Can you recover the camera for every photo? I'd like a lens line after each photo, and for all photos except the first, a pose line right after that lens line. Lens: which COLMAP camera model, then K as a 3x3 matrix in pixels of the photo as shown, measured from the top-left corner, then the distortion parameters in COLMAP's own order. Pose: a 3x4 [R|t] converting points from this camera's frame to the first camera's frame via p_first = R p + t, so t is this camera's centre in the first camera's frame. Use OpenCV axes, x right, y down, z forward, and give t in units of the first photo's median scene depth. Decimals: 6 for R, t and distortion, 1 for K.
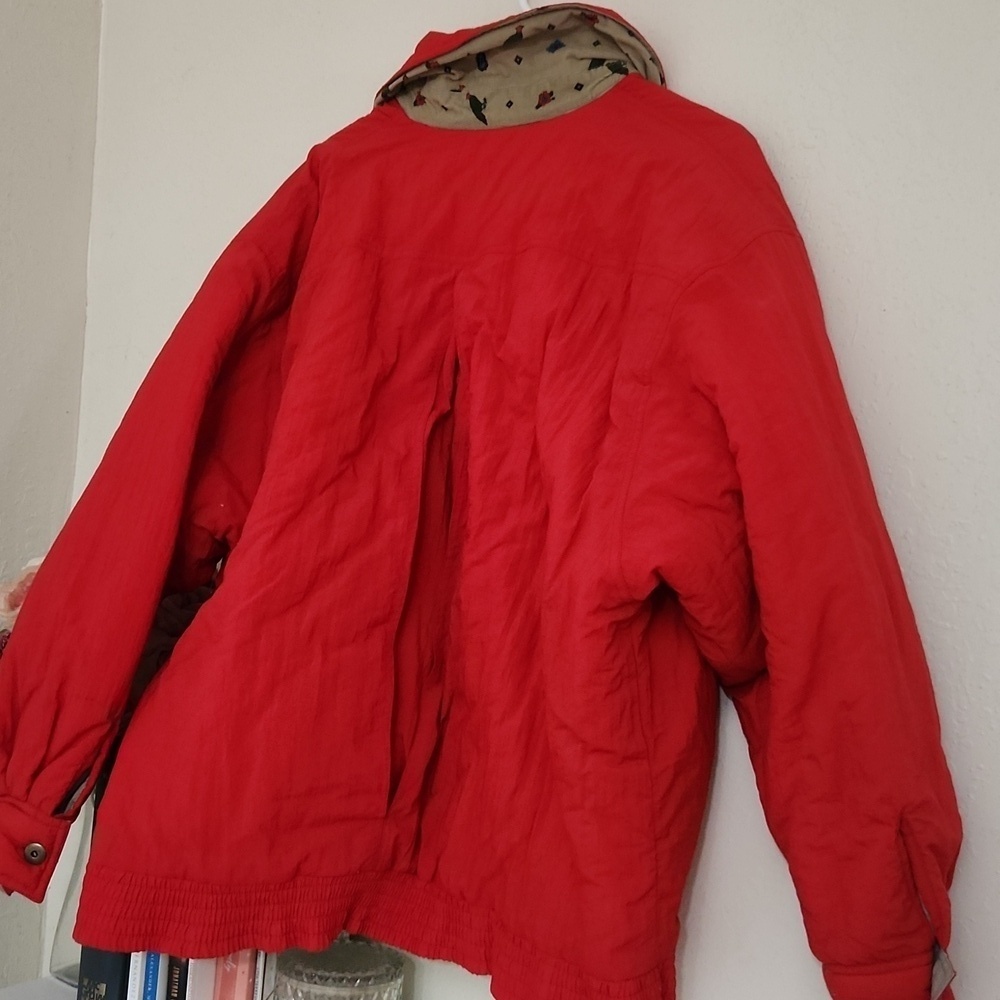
lens RADIAL K [[1484.3, 0, 500.9], [0, 1484.3, 465.1], [0, 0, 1]] dist [0.111953, -0.226262]
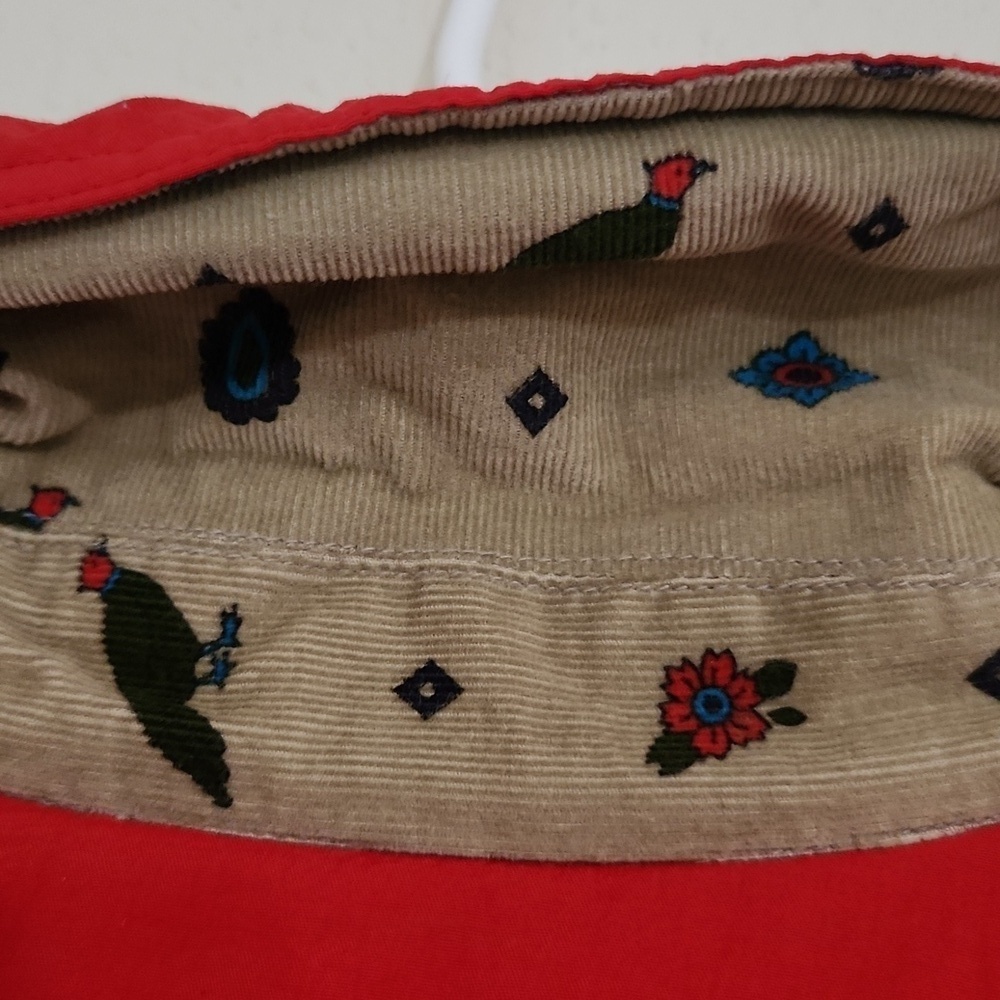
lens RADIAL K [[1484.3, 0, 500.9], [0, 1484.3, 465.1], [0, 0, 1]] dist [0.111953, -0.226262]
pose [[0.887580, 0.199768, 0.415084, -0.051653], [-0.069662, 0.948920, -0.307729, -0.230919], [-0.455356, 0.244219, 0.856159, 0.919990]]
